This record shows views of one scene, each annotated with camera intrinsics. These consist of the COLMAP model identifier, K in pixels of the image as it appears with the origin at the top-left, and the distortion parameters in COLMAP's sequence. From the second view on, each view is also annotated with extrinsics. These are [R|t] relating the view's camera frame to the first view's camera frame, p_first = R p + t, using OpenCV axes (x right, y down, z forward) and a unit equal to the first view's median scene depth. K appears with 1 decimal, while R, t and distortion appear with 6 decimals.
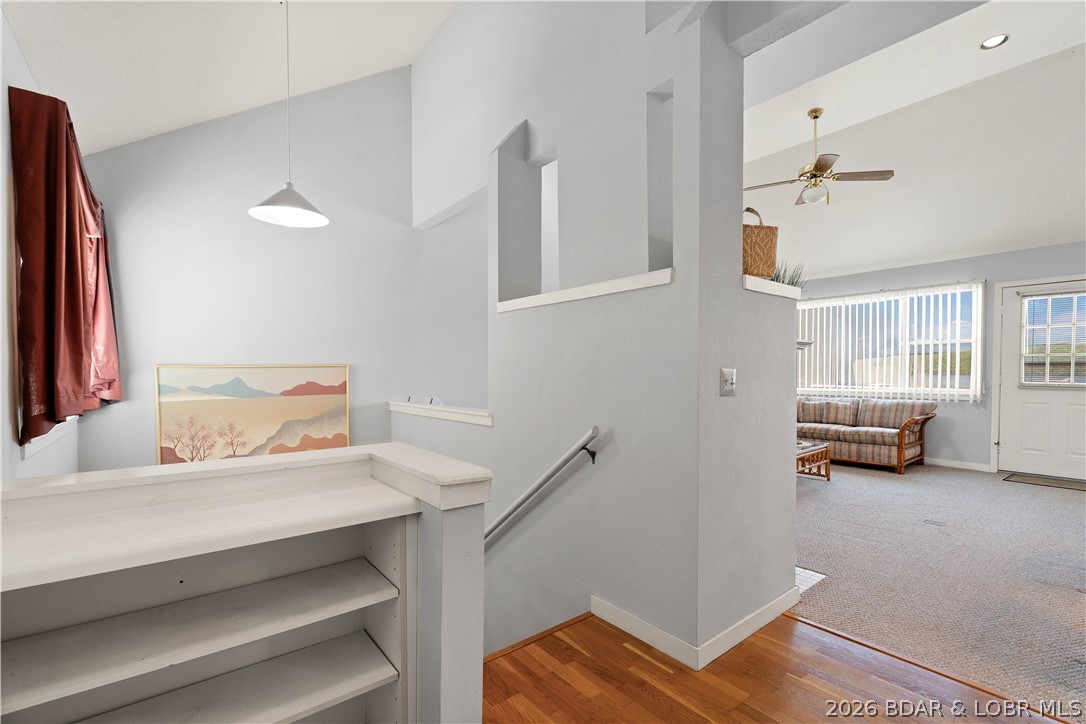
lens RADIAL K [[488.7, 0, 549.0], [0, 488.7, 380.0], [0, 0, 1]] dist [-0.003337, -0.000020]
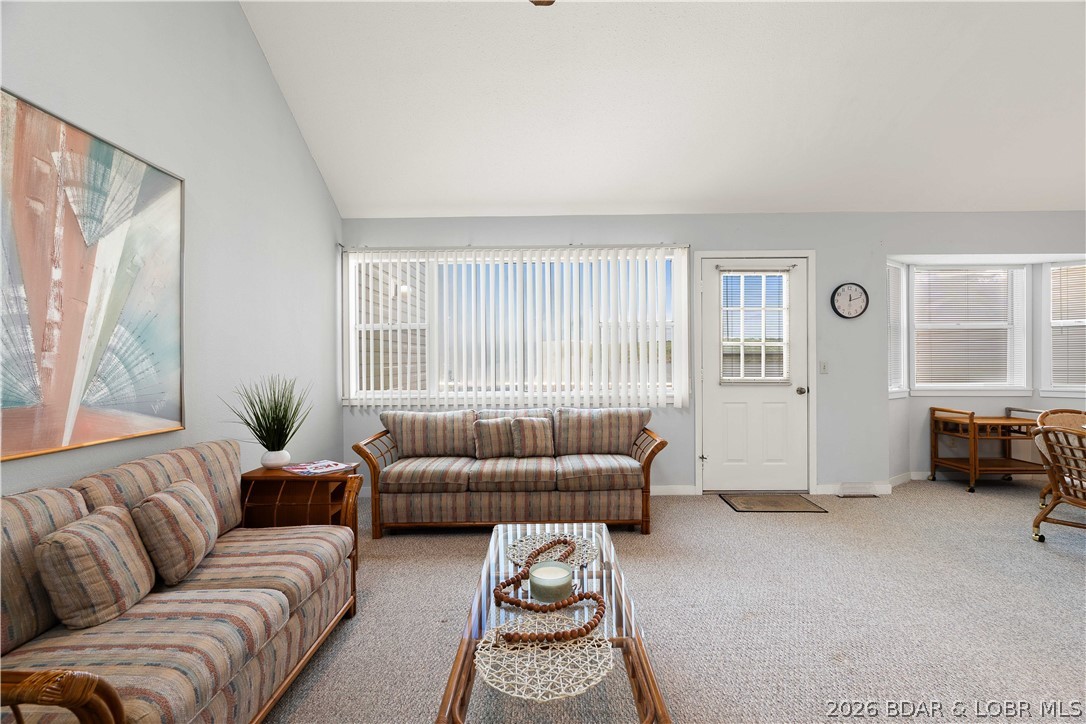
lens RADIAL K [[478.8, 0, 547.0], [0, 478.8, 359.9], [0, 0, 1]] dist [-0.003716, -0.000211]
pose [[0.636597, -0.007317, 0.771162, 0.170500], [0.021263, 0.999741, -0.008067, -0.023601], [-0.770904, 0.021533, 0.636587, 0.686799]]
